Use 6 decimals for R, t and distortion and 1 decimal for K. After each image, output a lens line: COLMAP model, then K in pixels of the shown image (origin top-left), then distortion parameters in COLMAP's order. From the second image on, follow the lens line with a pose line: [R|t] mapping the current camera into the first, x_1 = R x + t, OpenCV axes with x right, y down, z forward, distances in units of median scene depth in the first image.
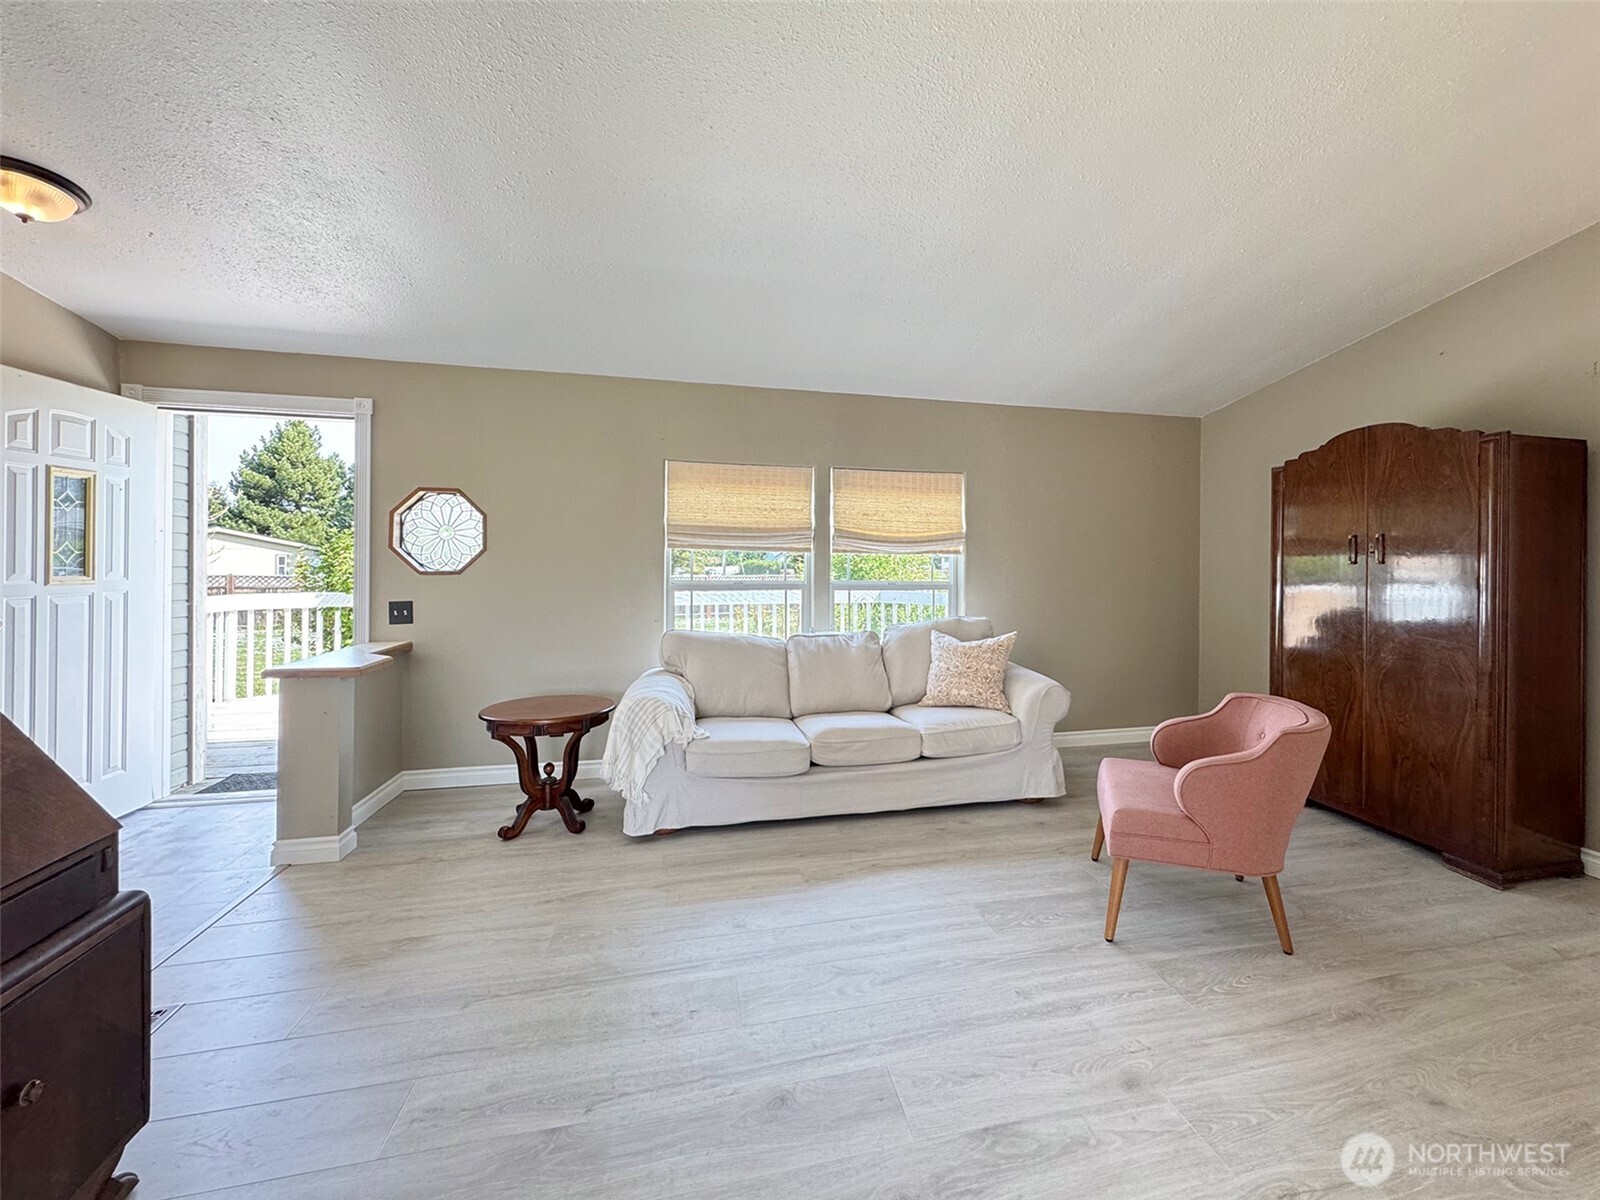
lens RADIAL K [[637.2, 0, 803.2], [0, 637.2, 558.7], [0, 0, 1]] dist [0.000098, 0.000075]
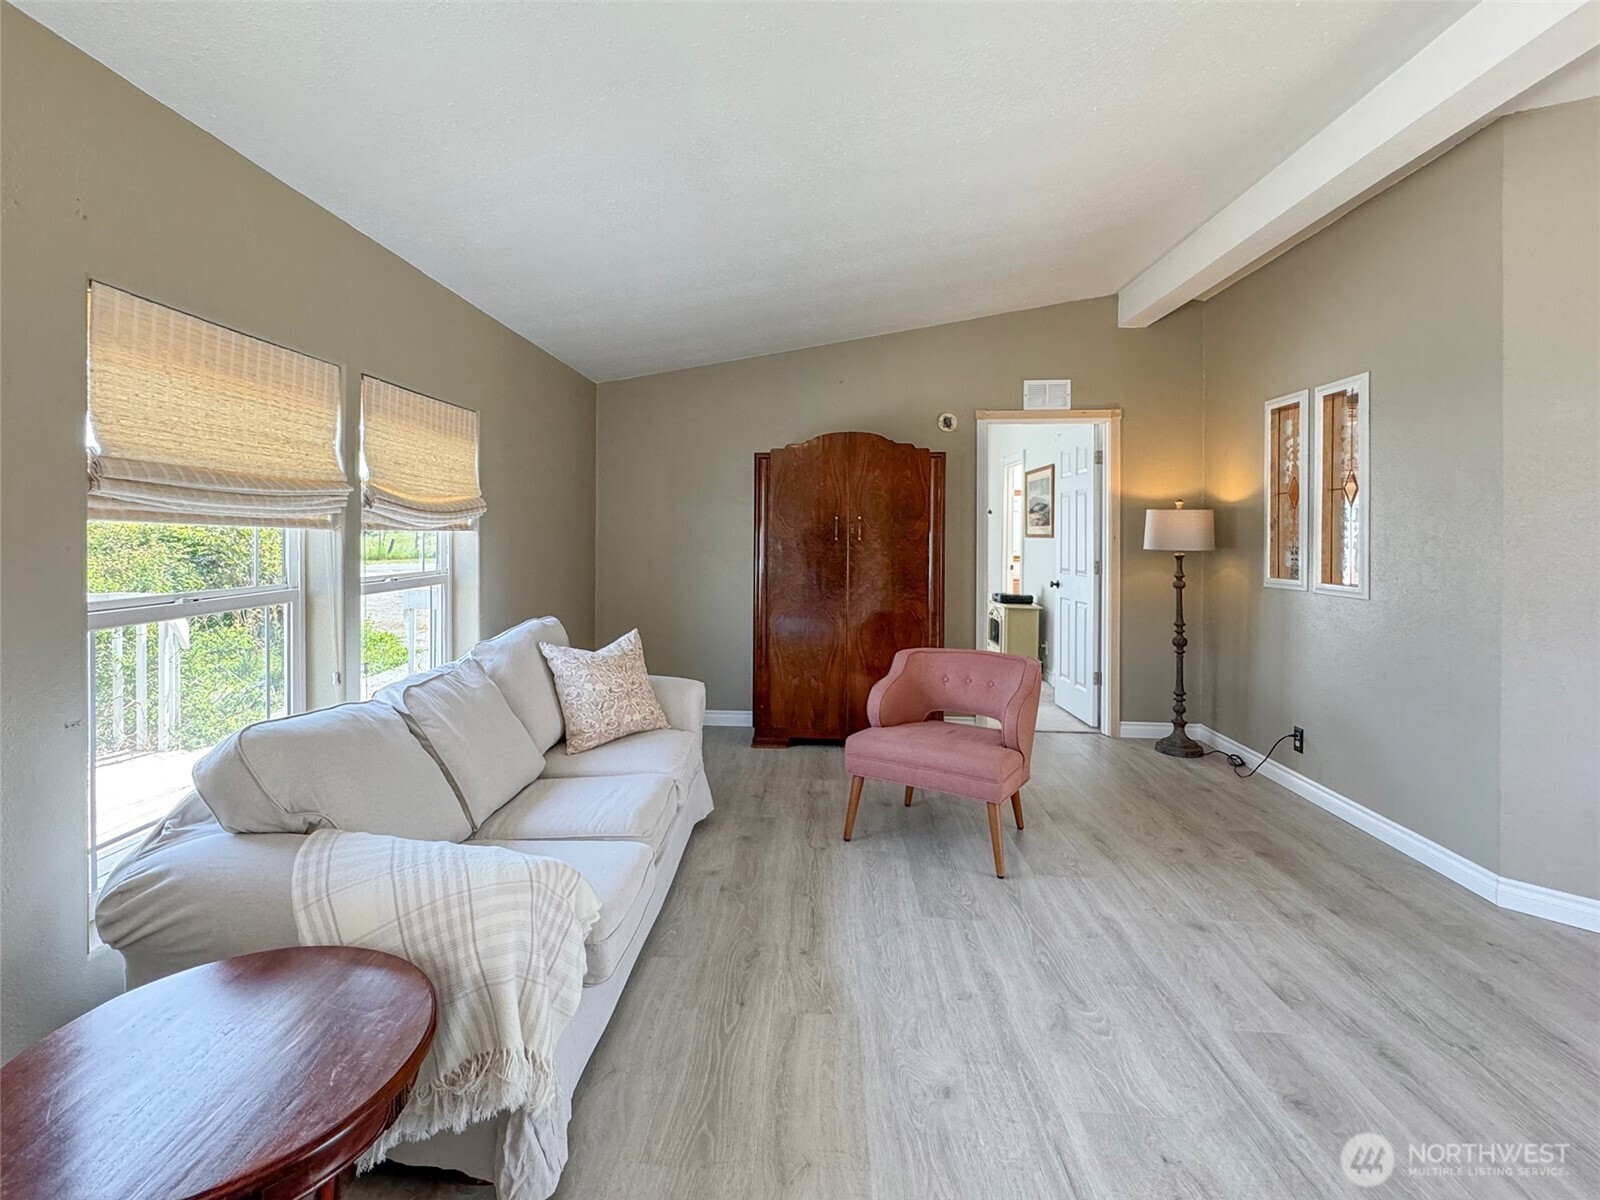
lens RADIAL K [[769.9, 0, 801.1], [0, 769.9, 537.1], [0, 0, 1]] dist [0.000533, -0.000017]
pose [[0.334078, -0.011737, 0.942472, -0.509852], [-0.001240, 0.999916, 0.012892, -0.013661], [-0.942545, -0.005476, 0.334036, 0.485840]]
